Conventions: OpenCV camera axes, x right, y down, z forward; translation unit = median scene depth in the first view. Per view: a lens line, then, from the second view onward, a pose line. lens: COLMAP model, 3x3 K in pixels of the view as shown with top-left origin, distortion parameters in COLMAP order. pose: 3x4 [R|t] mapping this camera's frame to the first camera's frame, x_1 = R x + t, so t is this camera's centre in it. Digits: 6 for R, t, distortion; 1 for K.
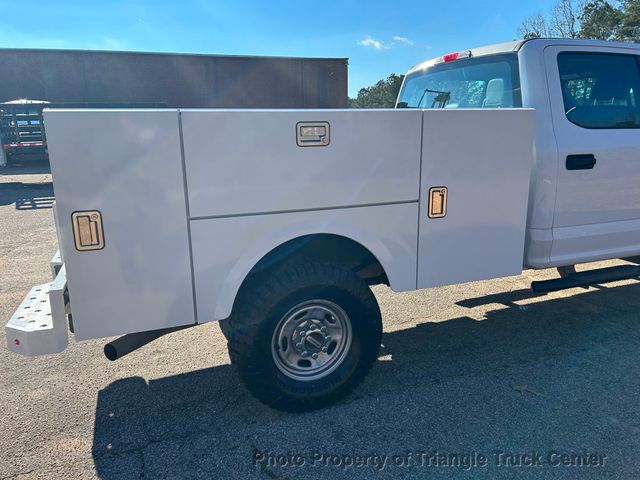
lens RADIAL K [[480.0, 0, 320.0], [0, 480.0, 240.0], [0, 0, 1]] dist [0.052868, -0.053546]
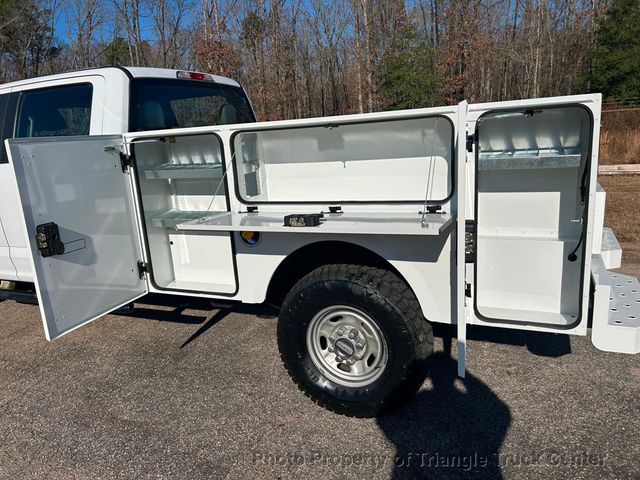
lens RADIAL K [[479.0, 0, 316.9], [0, 479.0, 243.1], [0, 0, 1]] dist [0.063280, -0.072070]
pose [[-0.705245, -0.098925, 0.702028, -0.769929], [0.233876, 0.902324, 0.362097, -0.435453], [-0.669277, 0.419554, -0.613223, 1.887549]]
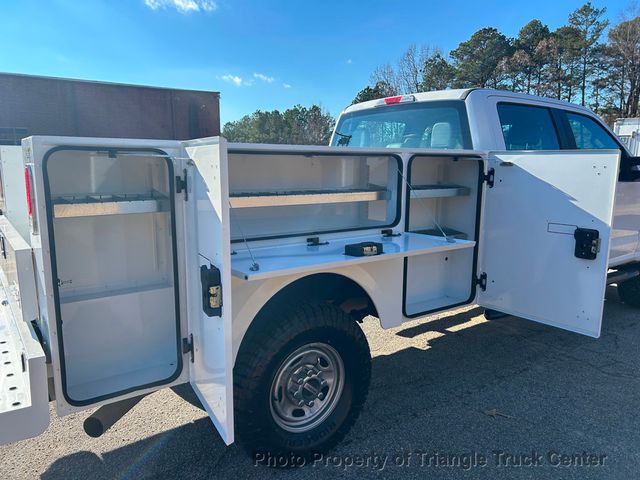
lens RADIAL K [[479.0, 0, 316.9], [0, 479.0, 243.1], [0, 0, 1]] dist [0.063280, -0.072070]
pose [[0.964110, -0.021612, 0.264621, -0.206304], [0.037700, 0.997726, -0.055867, -0.016547], [-0.262812, 0.063839, 0.962733, 0.059715]]
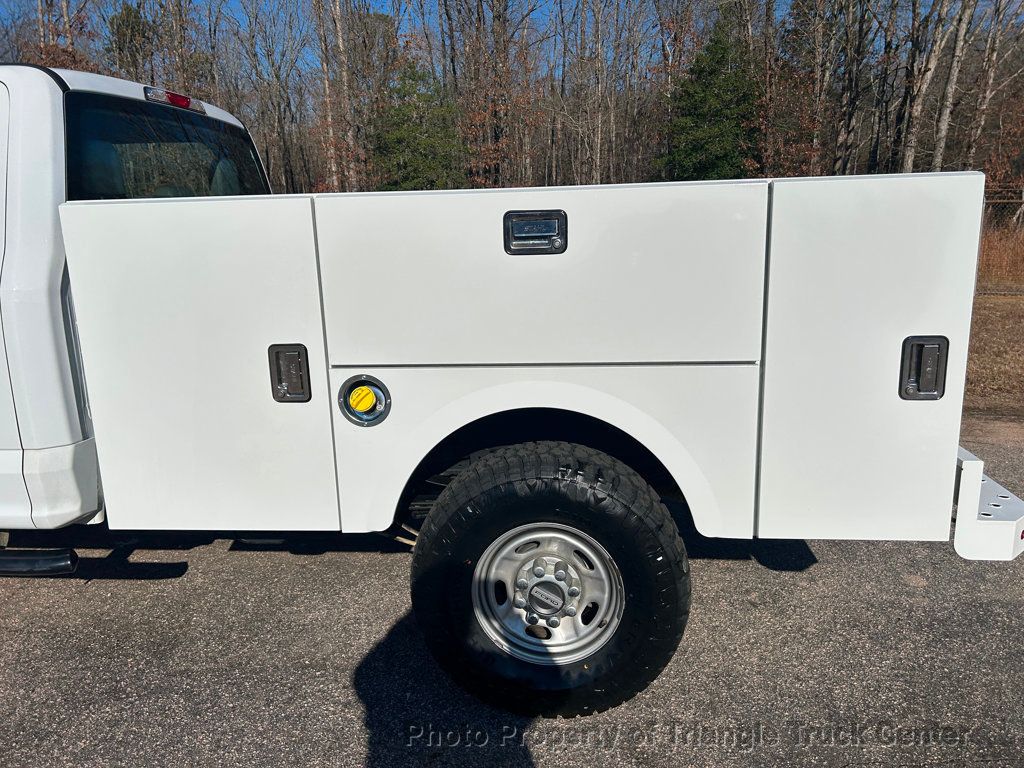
lens RADIAL K [[768.0, 0, 512.0], [0, 768.0, 384.0], [0, 0, 1]] dist [0.052868, -0.053546]
pose [[-0.894924, -0.057186, 0.442539, -0.526001], [0.139924, 0.905768, 0.400007, -0.453765], [-0.423713, 0.419897, -0.802592, 1.952774]]
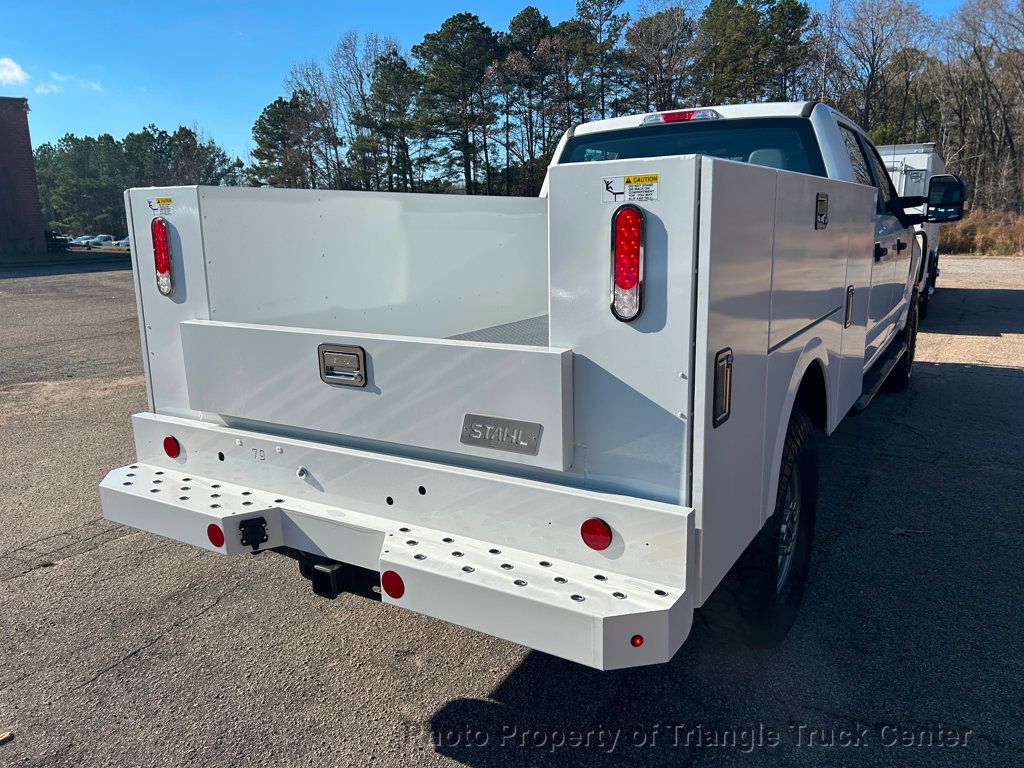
lens RADIAL K [[768.0, 0, 512.0], [0, 768.0, 384.0], [0, 0, 1]] dist [0.052868, -0.053546]
pose [[0.789121, -0.126393, 0.601092, -0.778608], [0.145929, 0.989159, 0.016415, -0.048286], [-0.596651, 0.074763, 0.799011, 0.311131]]
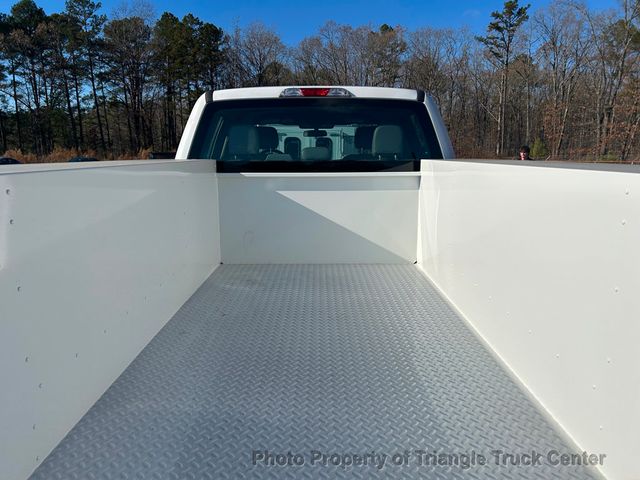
lens RADIAL K [[479.0, 0, 316.9], [0, 479.0, 243.1], [0, 0, 1]] dist [0.063280, -0.072070]
pose [[0.359121, -0.156526, 0.920072, -0.605422], [0.206317, 0.974760, 0.085301, -0.233526], [-0.910201, 0.159193, 0.382351, 0.860230]]
